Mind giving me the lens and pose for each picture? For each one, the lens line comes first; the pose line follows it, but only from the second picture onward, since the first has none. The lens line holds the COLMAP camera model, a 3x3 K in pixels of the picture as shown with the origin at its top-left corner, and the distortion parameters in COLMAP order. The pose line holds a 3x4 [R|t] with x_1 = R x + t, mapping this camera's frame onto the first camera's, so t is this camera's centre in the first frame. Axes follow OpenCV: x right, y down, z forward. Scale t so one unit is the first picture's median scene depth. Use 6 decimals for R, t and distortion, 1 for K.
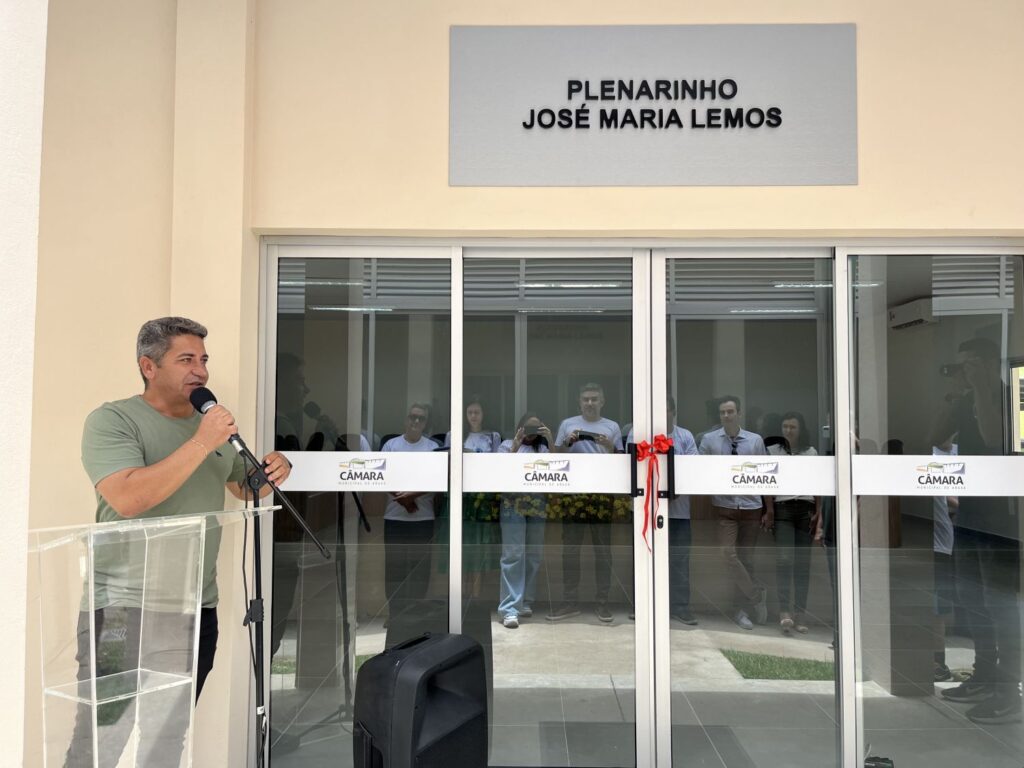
lens RADIAL K [[761.9, 0, 519.3], [0, 761.9, 387.9], [0, 0, 1]] dist [0.067499, -0.085143]
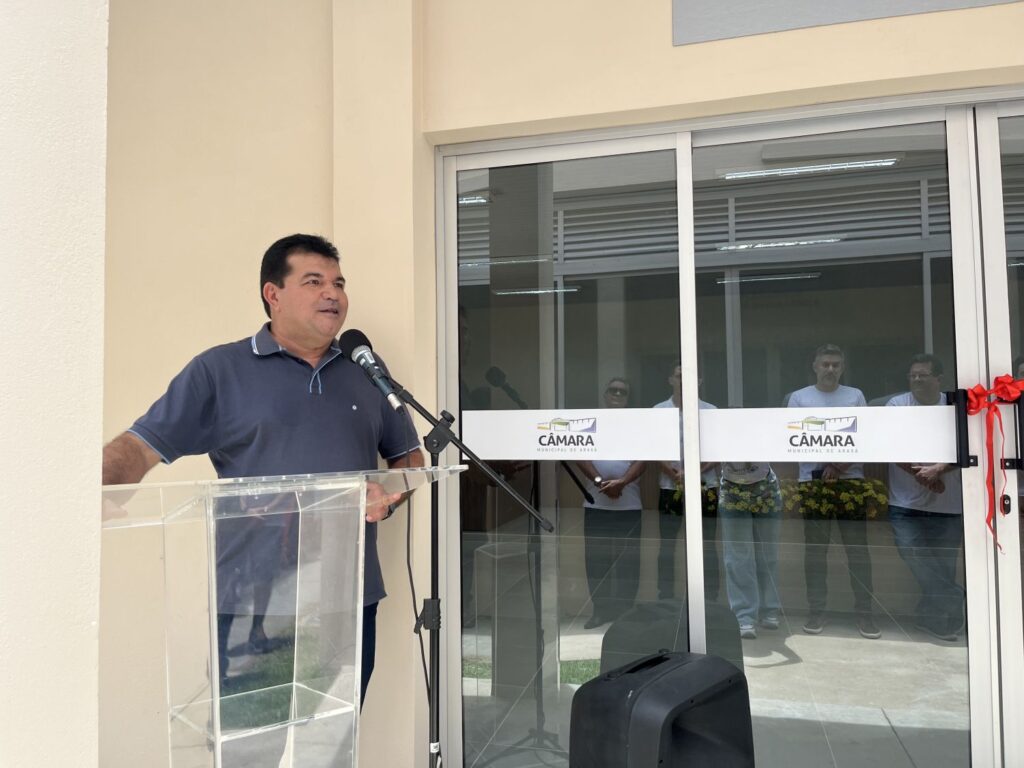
lens RADIAL K [[761.9, 0, 519.3], [0, 761.9, 387.9], [0, 0, 1]] dist [0.067499, -0.085143]
pose [[0.971976, -0.025879, -0.233653, -0.068840], [0.026700, 0.999643, 0.000351, 0.059136], [0.233561, -0.006579, 0.972320, 0.234057]]
